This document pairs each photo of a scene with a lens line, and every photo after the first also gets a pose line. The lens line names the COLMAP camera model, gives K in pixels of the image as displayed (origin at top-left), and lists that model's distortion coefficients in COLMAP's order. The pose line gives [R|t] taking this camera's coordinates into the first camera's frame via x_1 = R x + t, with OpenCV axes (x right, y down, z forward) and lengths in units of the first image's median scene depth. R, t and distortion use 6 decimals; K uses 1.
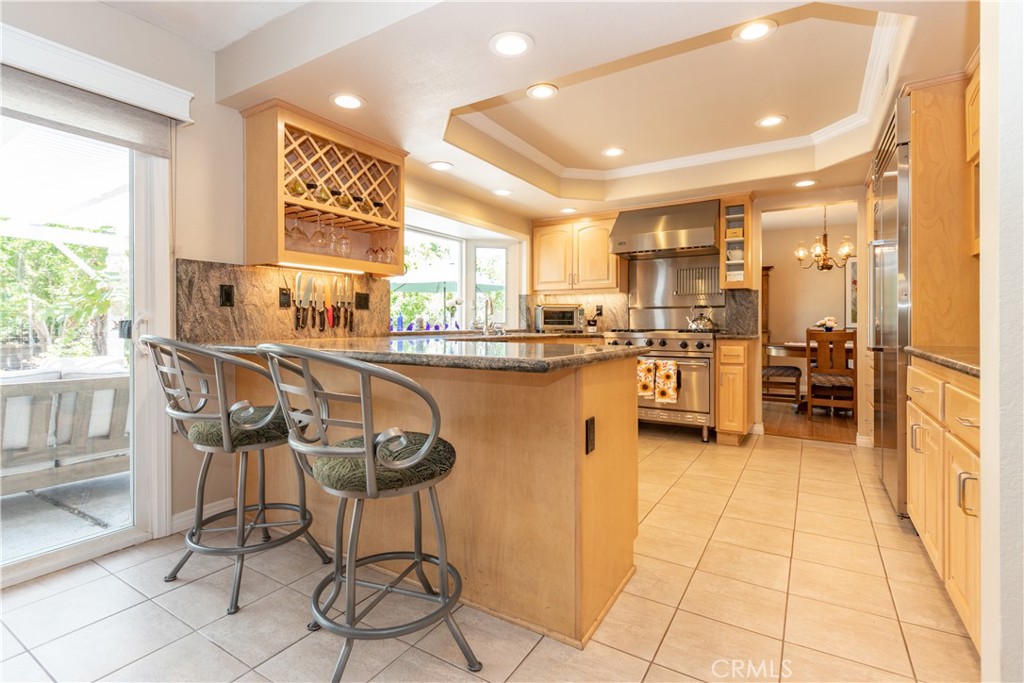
lens RADIAL K [[481.3, 0, 506.5], [0, 481.3, 324.0], [0, 0, 1]] dist [0.011119, -0.005021]
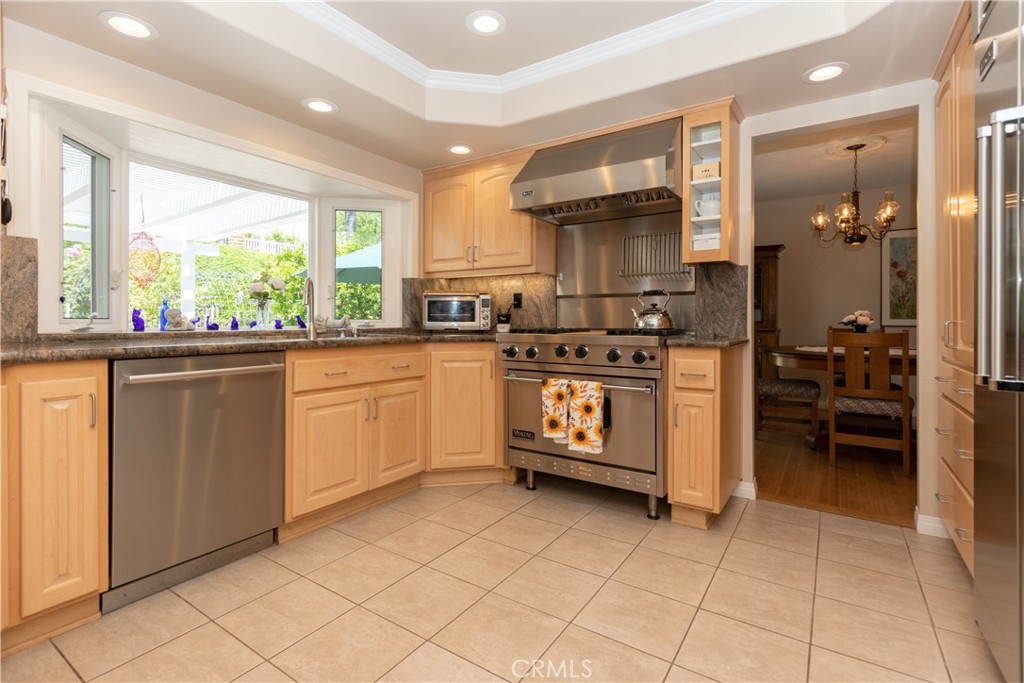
lens RADIAL K [[481.3, 0, 498.7], [0, 481.3, 319.5], [0, 0, 1]] dist [0.011119, -0.005021]
pose [[0.999044, 0.000830, -0.043700, 0.243715], [-0.000888, 0.999999, -0.001298, -0.000105], [0.043699, 0.001336, 0.999044, 0.389129]]
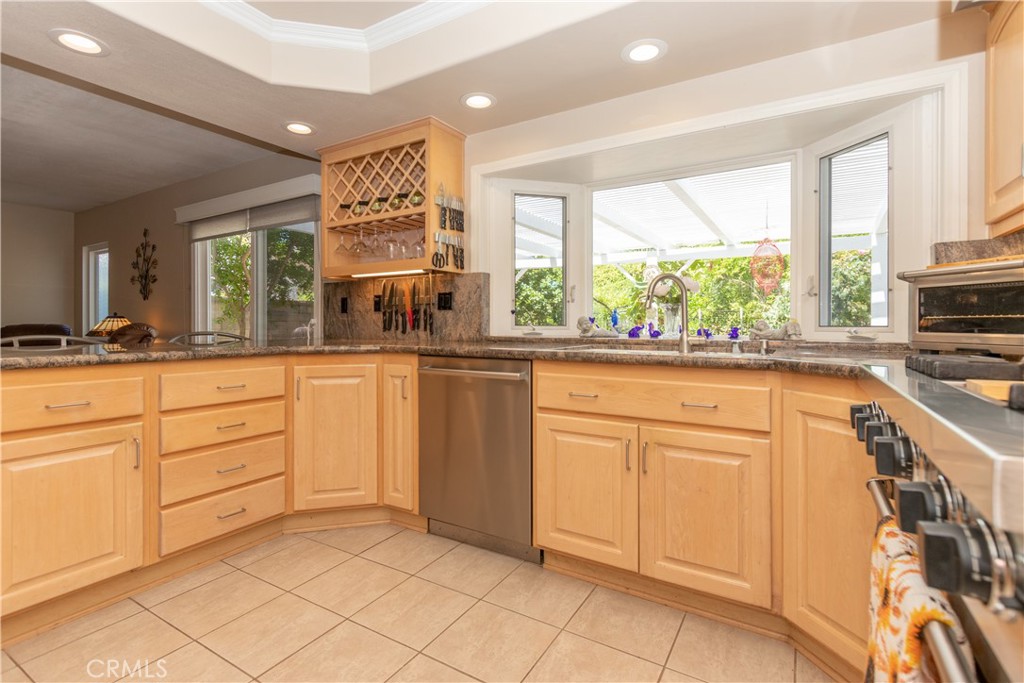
lens RADIAL K [[481.3, 0, 513.5], [0, 481.3, 332.0], [0, 0, 1]] dist [0.011119, -0.005021]
pose [[0.019327, 0.012700, -0.999733, 0.438992], [-0.003431, 0.999914, 0.012636, -0.000929], [0.999807, 0.003186, 0.019369, 0.802201]]
